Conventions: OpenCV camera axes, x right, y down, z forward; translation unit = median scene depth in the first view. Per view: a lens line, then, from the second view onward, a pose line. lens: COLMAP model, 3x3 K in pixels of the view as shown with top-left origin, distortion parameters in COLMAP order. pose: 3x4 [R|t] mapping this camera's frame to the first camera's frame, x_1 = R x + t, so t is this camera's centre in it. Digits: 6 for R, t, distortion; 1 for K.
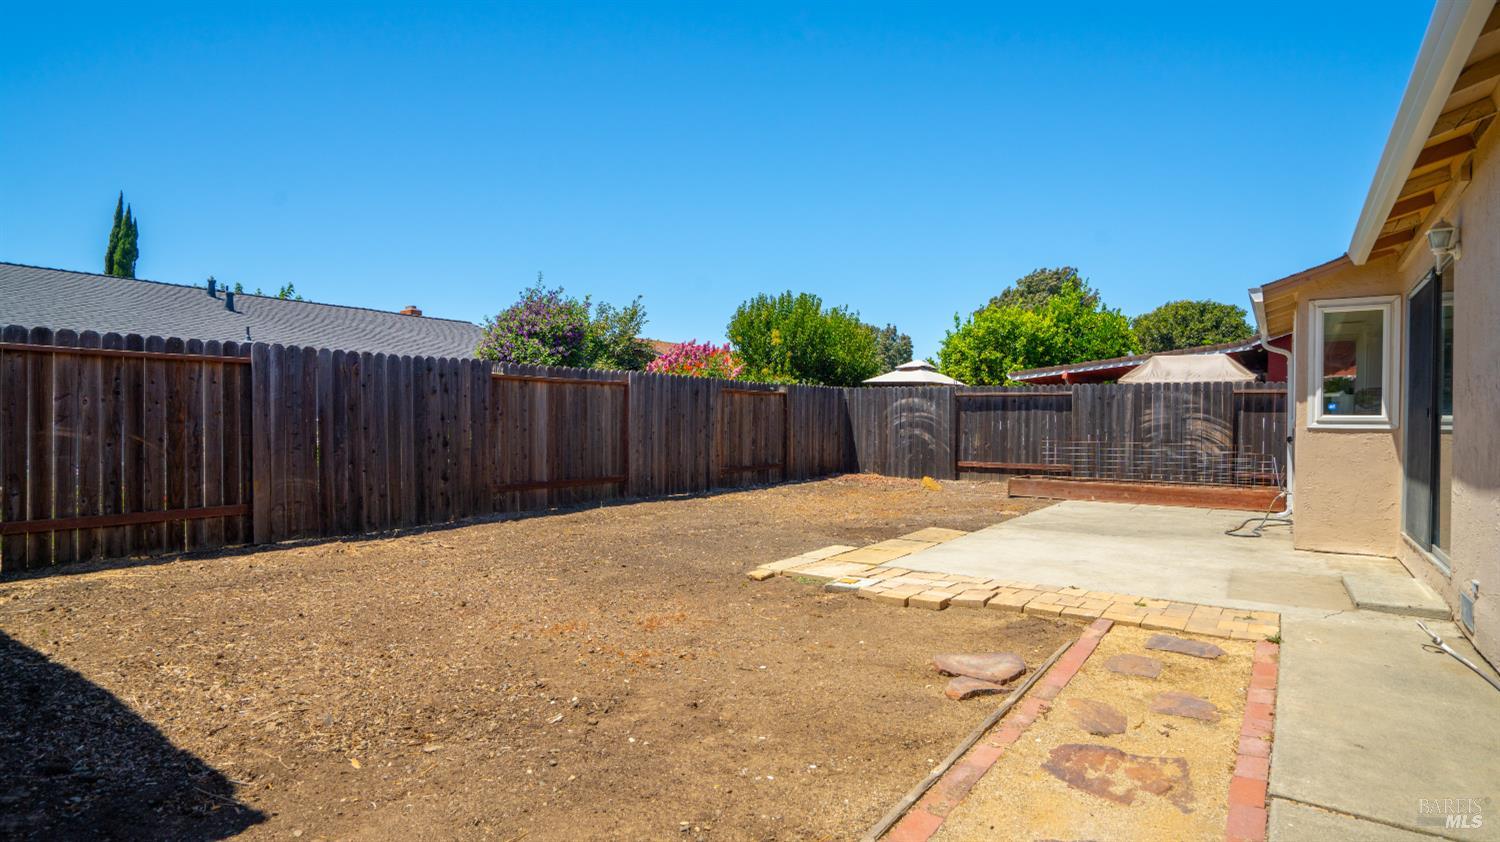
lens RADIAL K [[798.8, 0, 751.9], [0, 798.8, 424.5], [0, 0, 1]] dist [-0.010880, 0.007711]
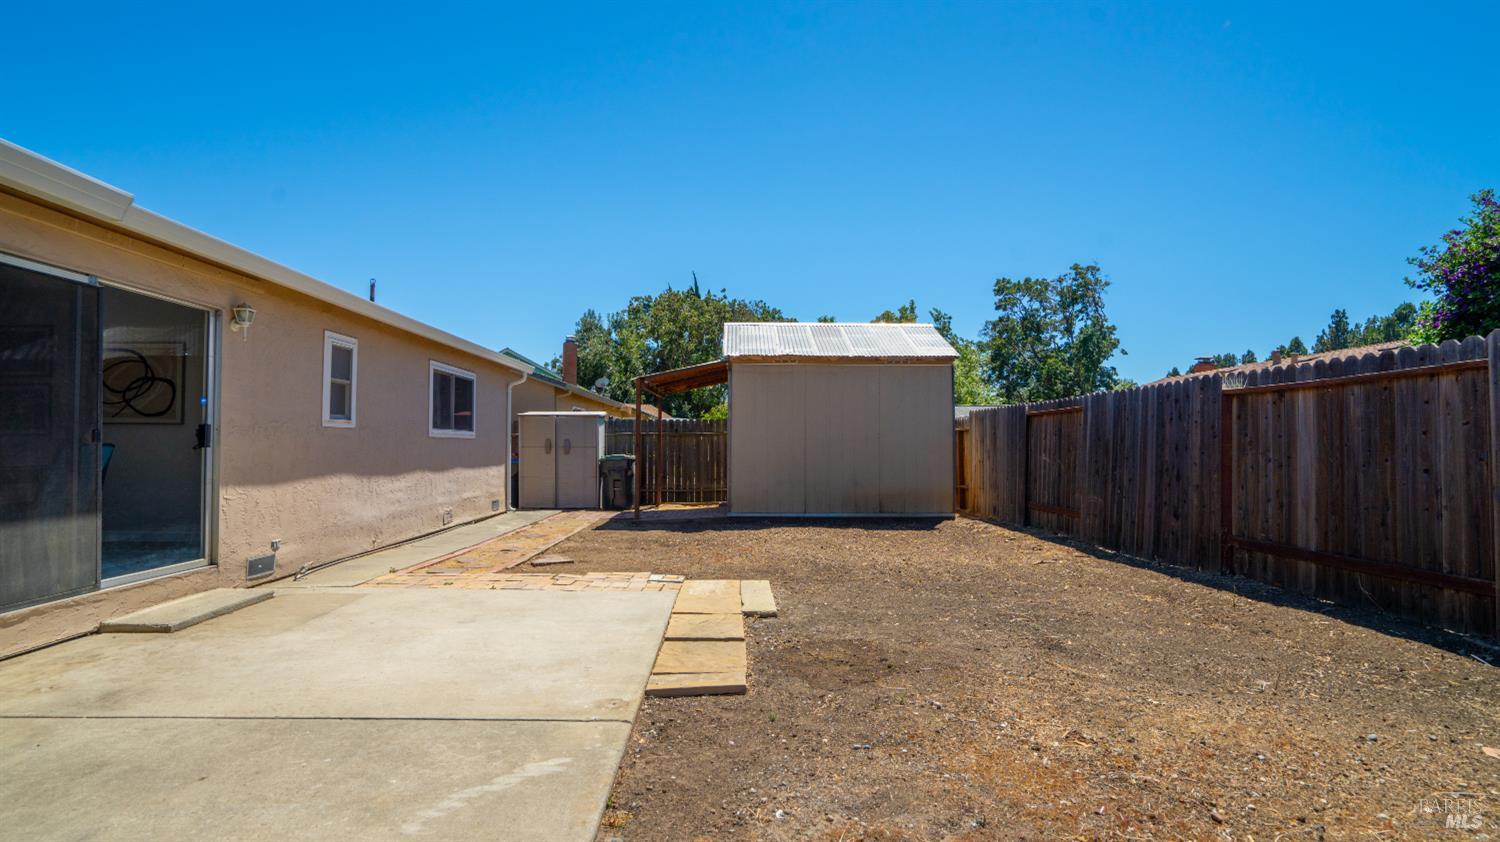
lens RADIAL K [[743.1, 0, 744.2], [0, 743.1, 424.9], [0, 0, 1]] dist [-0.039914, 0.014157]
pose [[-0.812047, -0.025241, -0.583046, 0.347351], [-0.008900, 0.999484, -0.030873, -0.003351], [0.583524, -0.019881, -0.811853, 0.989941]]
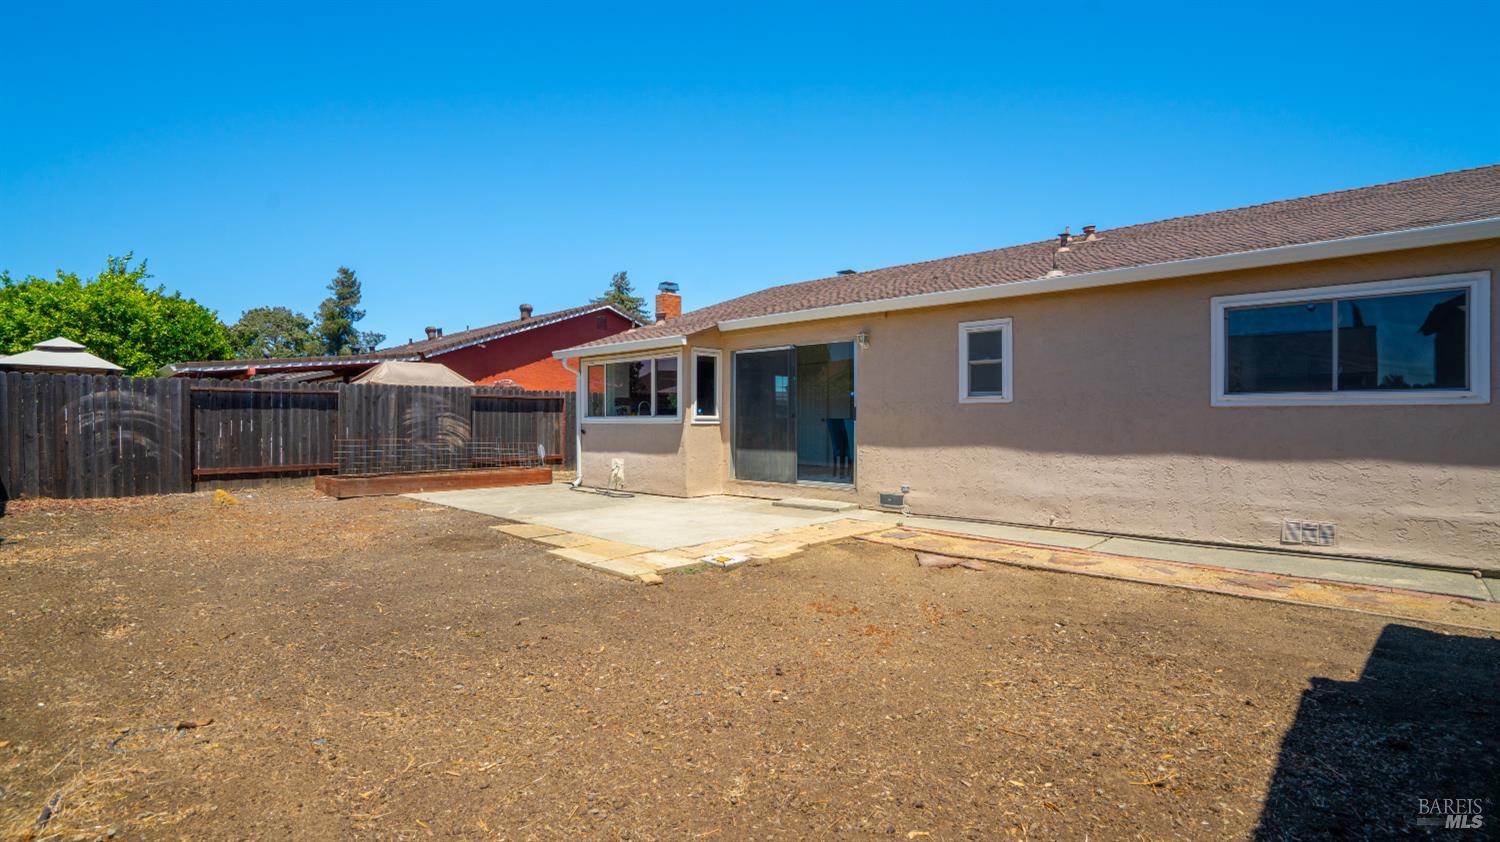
lens RADIAL K [[693.1, 0, 758.3], [0, 693.1, 425.7], [0, 0, 1]] dist [-0.033711, 0.009665]
pose [[0.145400, -0.017954, 0.989210, -0.434206], [0.006732, 0.999830, 0.017157, -0.008743], [-0.989350, 0.004165, 0.145496, 0.390765]]
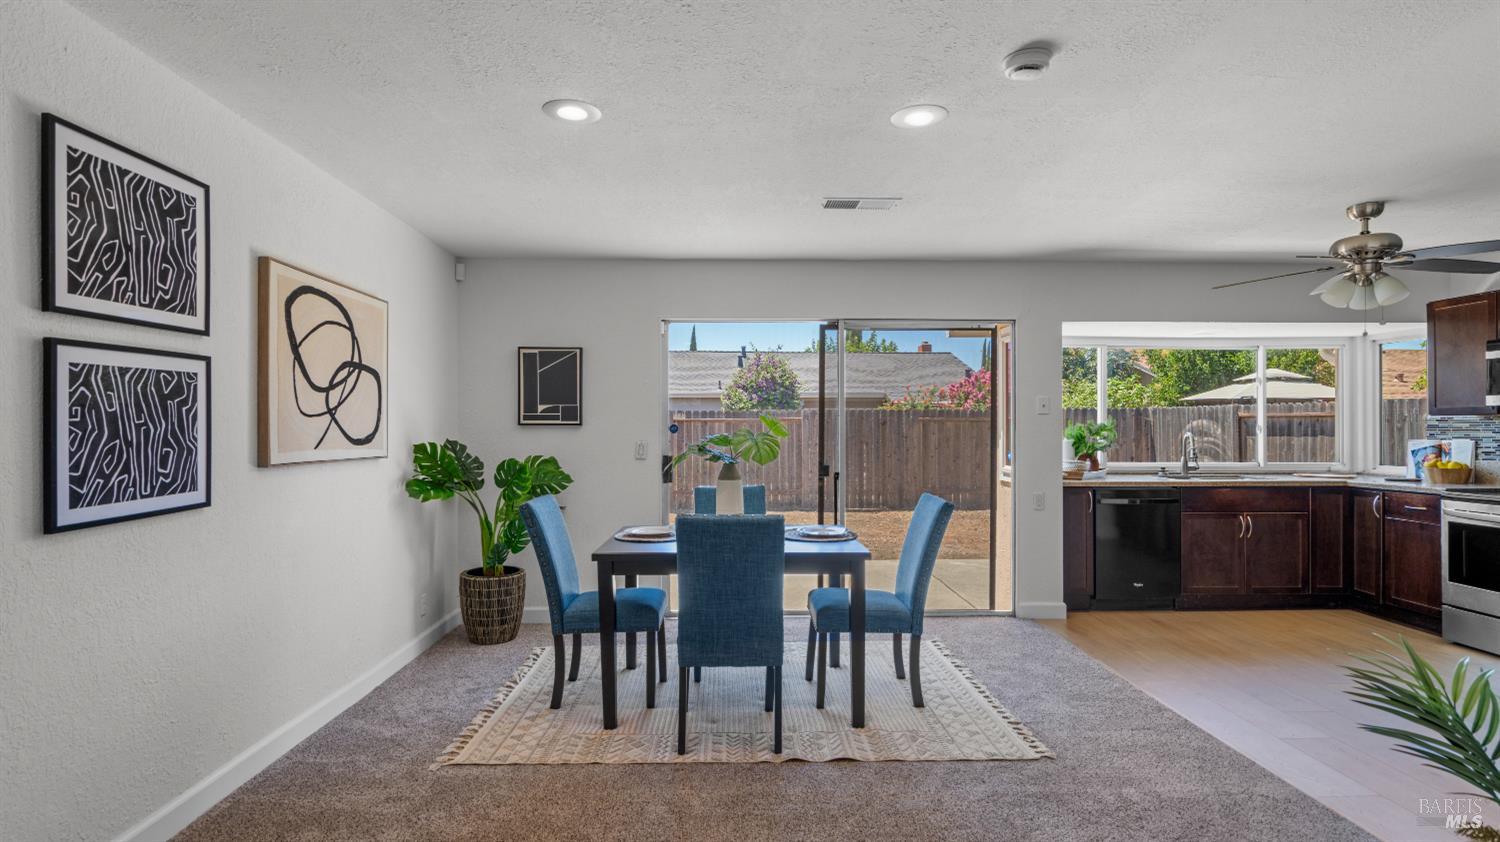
lens RADIAL K [[798.8, 0, 710.3], [0, 798.8, 420.8], [0, 0, 1]] dist [-0.010880, 0.007711]
pose [[0.579626, -0.015255, -0.814740, 0.731422], [0.004614, 0.999870, -0.015439, -0.027385], [0.814869, 0.005190, 0.579621, 0.136518]]
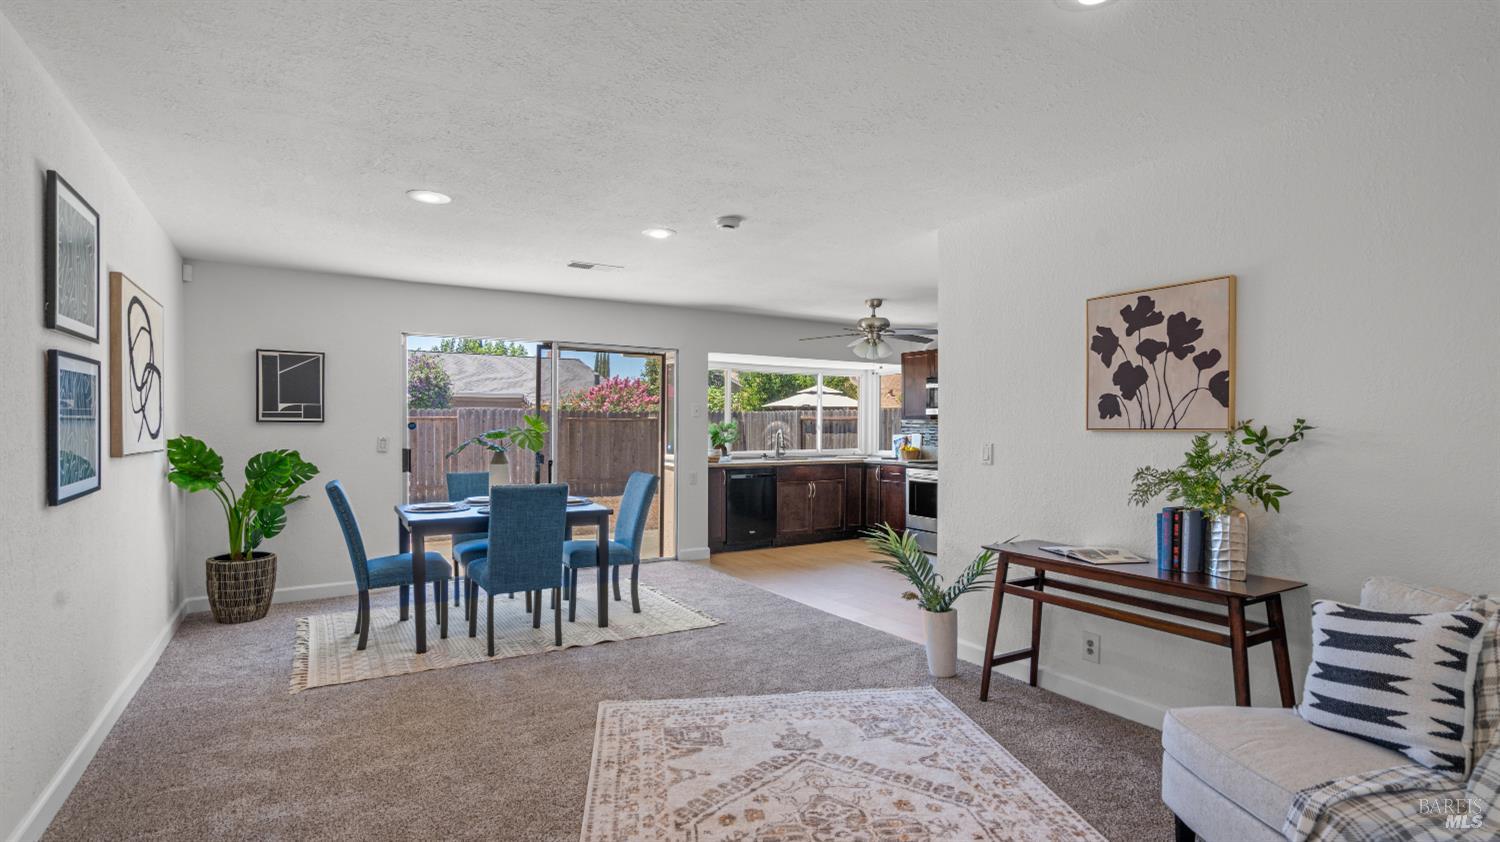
lens RADIAL K [[743.1, 0, 769.1], [0, 743.1, 425.0], [0, 0, 1]] dist [-0.039914, 0.014157]
pose [[0.920403, -0.006569, -0.390916, 0.762922], [0.004319, 0.999969, -0.006633, -0.026170], [0.390947, 0.004417, 0.920403, 0.018062]]
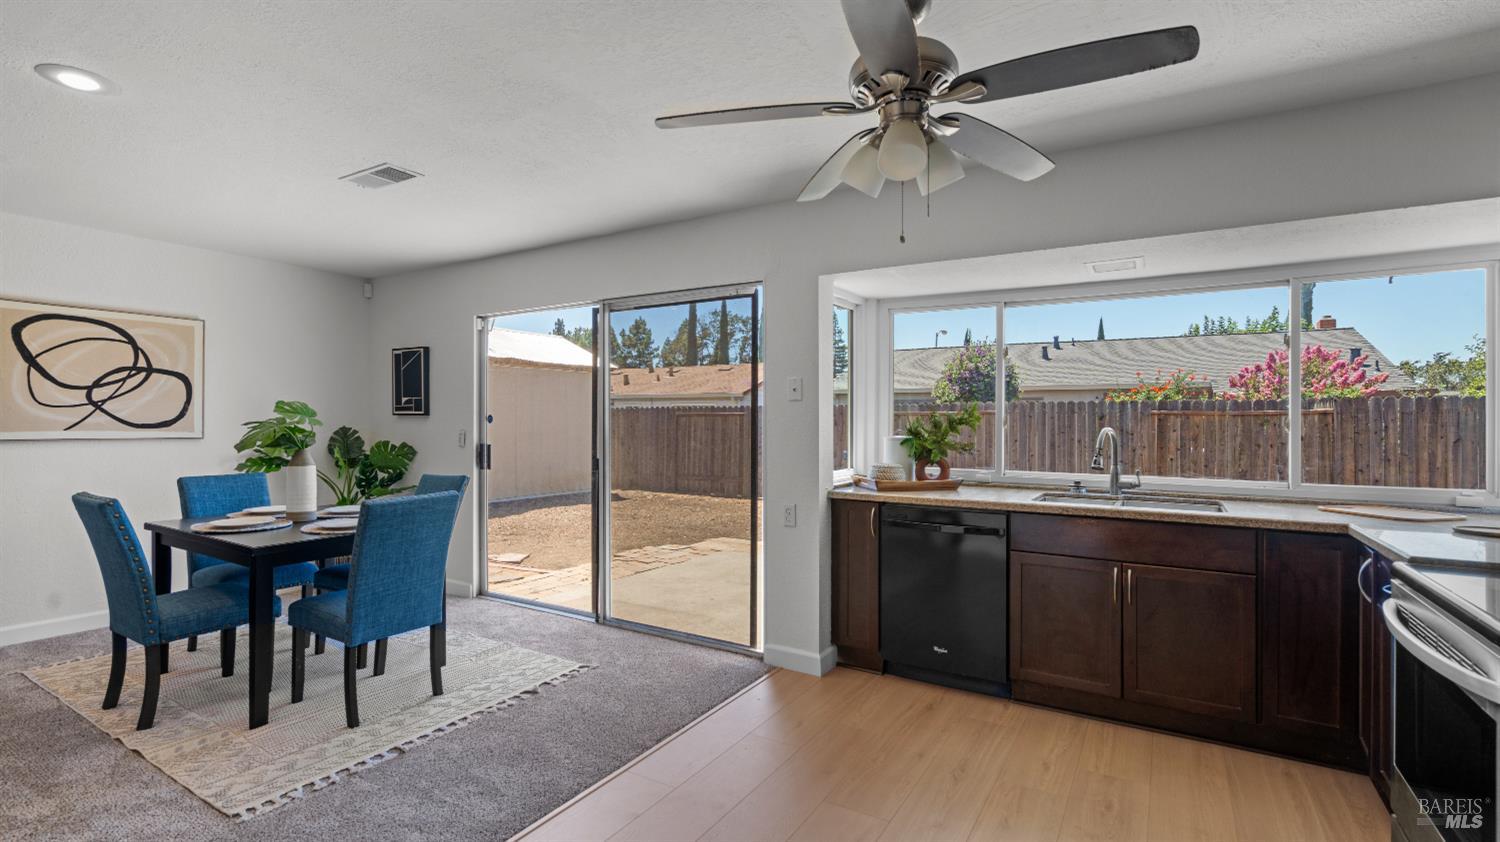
lens RADIAL K [[693.1, 0, 744.1], [0, 693.1, 431.8], [0, 0, 1]] dist [-0.033711, 0.009665]
pose [[0.036679, 0.008215, -0.999293, 0.769443], [-0.006673, 0.999946, 0.007975, -0.026484], [0.999305, 0.006375, 0.036732, 0.539508]]
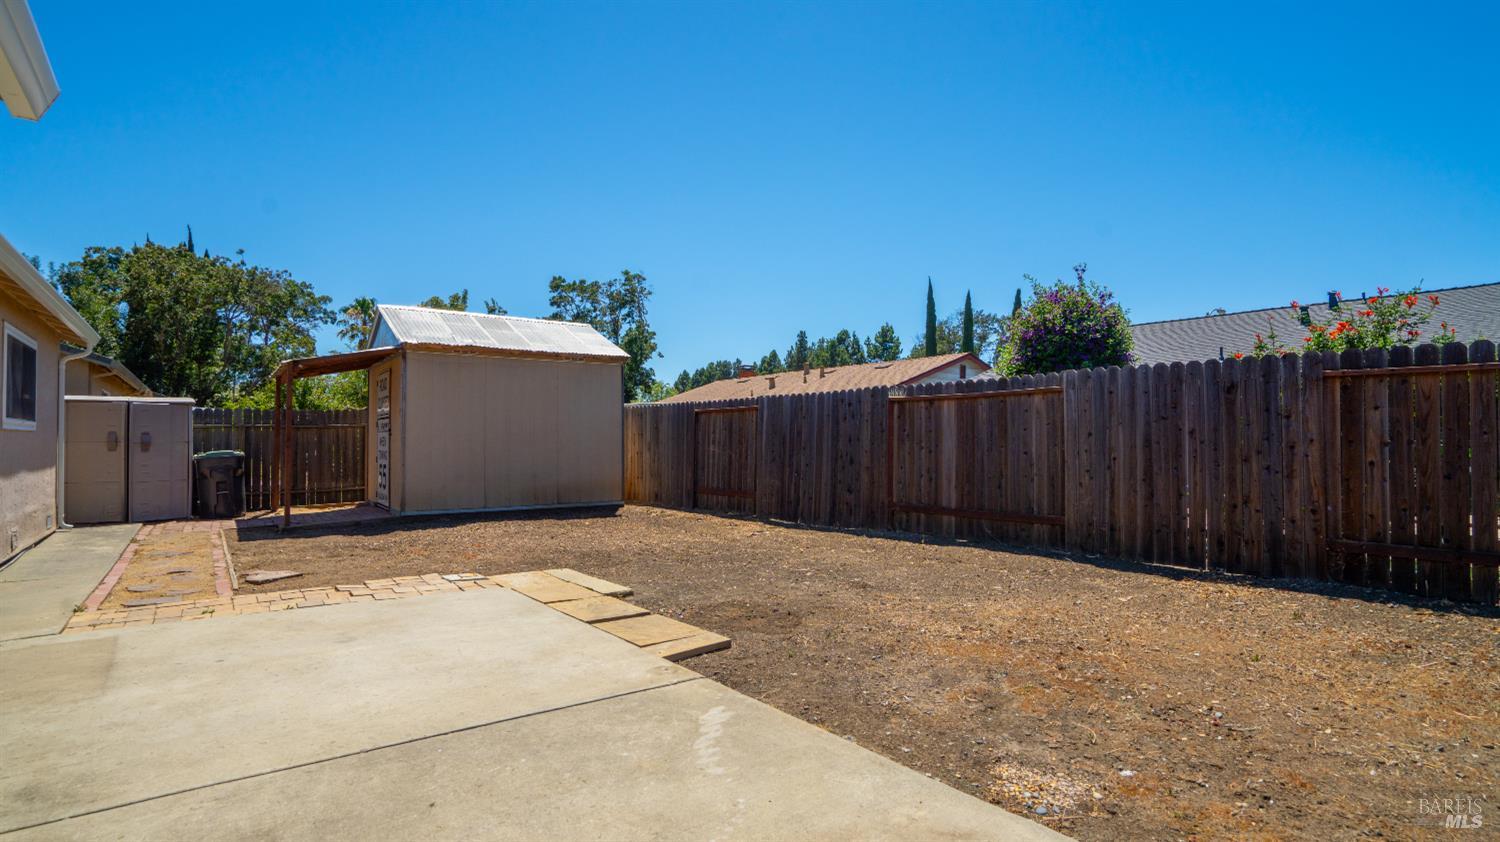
lens RADIAL K [[743.1, 0, 748.2], [0, 743.1, 430.9], [0, 0, 1]] dist [-0.039914, 0.014157]
pose [[-0.318027, -0.016756, -0.947933, 0.511581], [-0.001930, 0.999853, -0.017027, -0.001957], [0.948080, -0.003585, -0.318013, 0.863900]]
